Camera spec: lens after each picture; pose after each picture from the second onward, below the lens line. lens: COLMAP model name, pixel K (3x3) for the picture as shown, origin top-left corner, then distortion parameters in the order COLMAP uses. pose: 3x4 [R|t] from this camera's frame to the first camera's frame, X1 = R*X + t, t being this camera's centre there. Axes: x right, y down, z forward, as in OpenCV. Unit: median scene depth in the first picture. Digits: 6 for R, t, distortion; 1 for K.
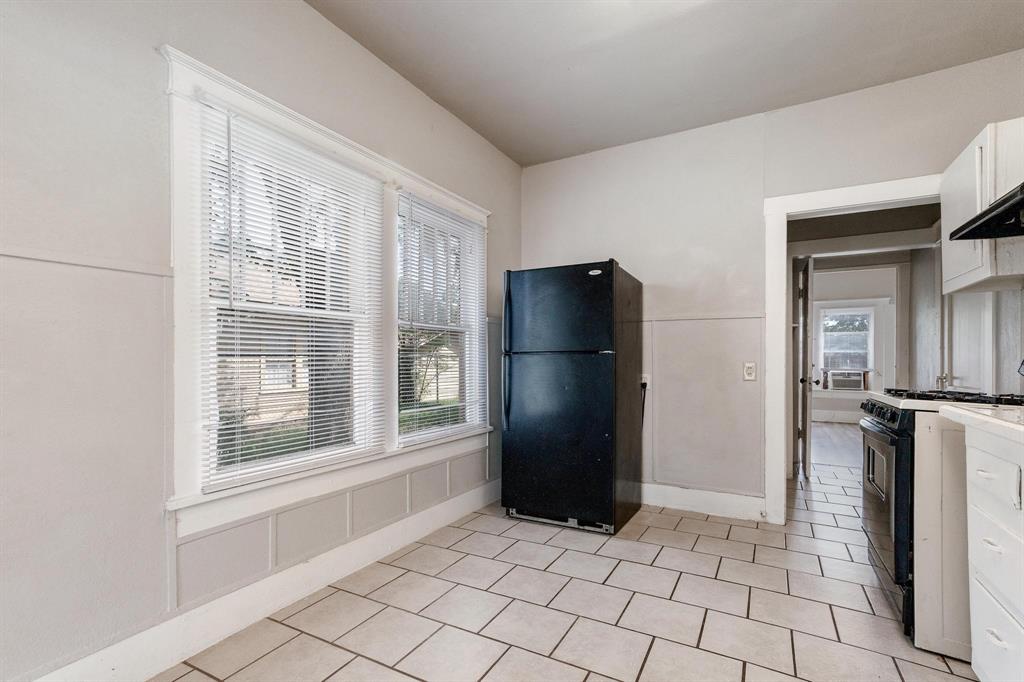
lens RADIAL K [[466.5, 0, 511.2], [0, 466.5, 362.9], [0, 0, 1]] dist [-0.000519, 0.000295]
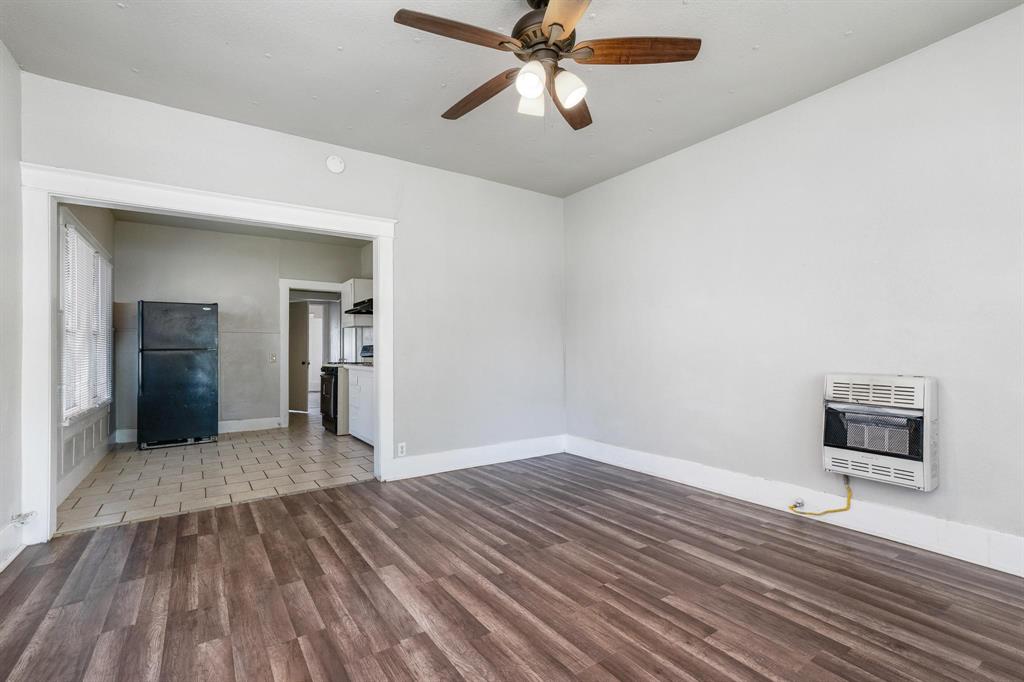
lens RADIAL K [[448.7, 0, 492.1], [0, 448.7, 344.5], [0, 0, 1]] dist [0.002500, 0.000944]
pose [[0.481009, 0.008118, 0.876678, -0.849614], [0.015037, 0.999734, -0.017508, 0.006883], [-0.876586, 0.021604, 0.480759, -0.912583]]
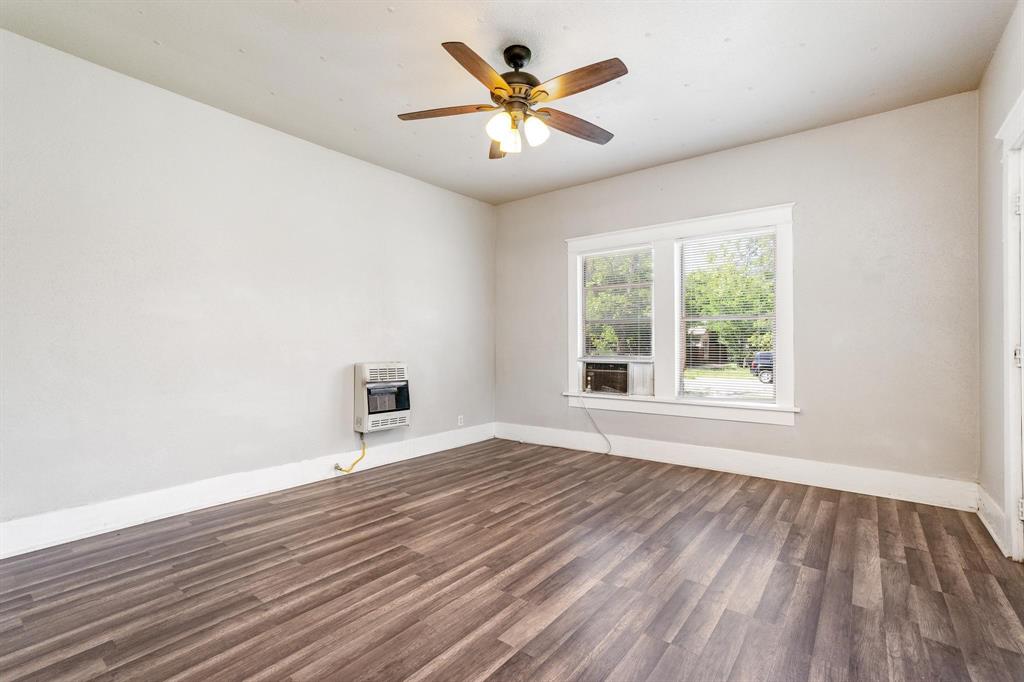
lens RADIAL K [[472.4, 0, 521.3], [0, 472.4, 340.9], [0, 0, 1]] dist [-0.020739, 0.000752]
pose [[-0.988128, 0.002674, 0.153611, -0.394642], [0.001774, 0.999980, -0.005993, 0.005680], [-0.153624, -0.005649, -0.988113, 0.126288]]
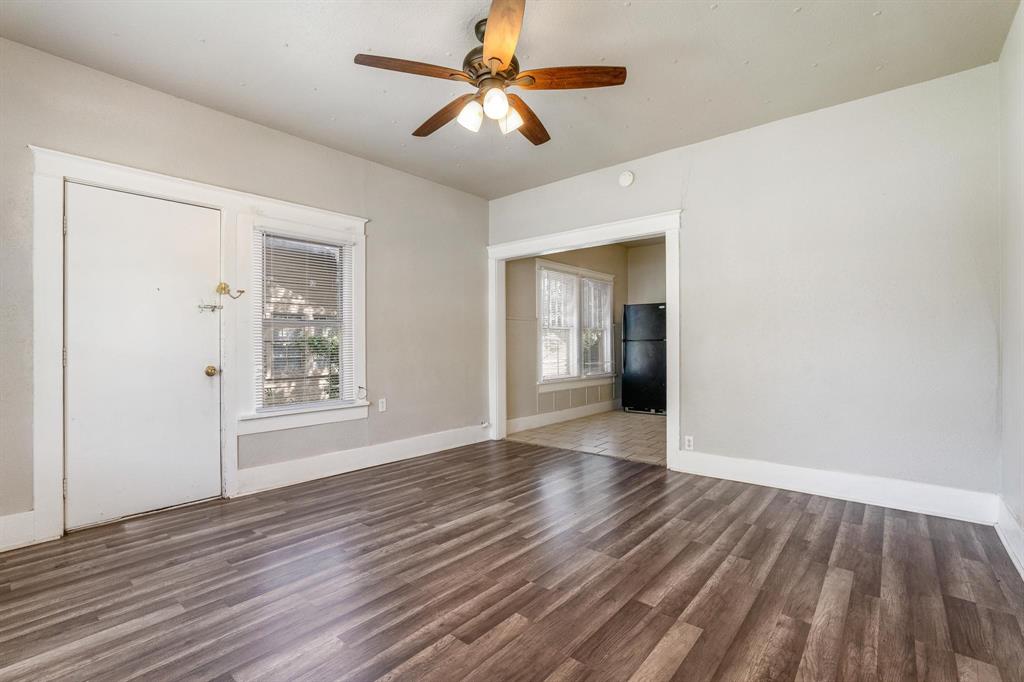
lens RADIAL K [[453.3, 0, 522.7], [0, 453.3, 344.7], [0, 0, 1]] dist [-0.027758, 0.000217]
pose [[0.981983, -0.007525, -0.188822, -0.080613], [0.006167, 0.999951, -0.007781, 0.015249], [0.188871, 0.006476, 0.981981, -1.366742]]
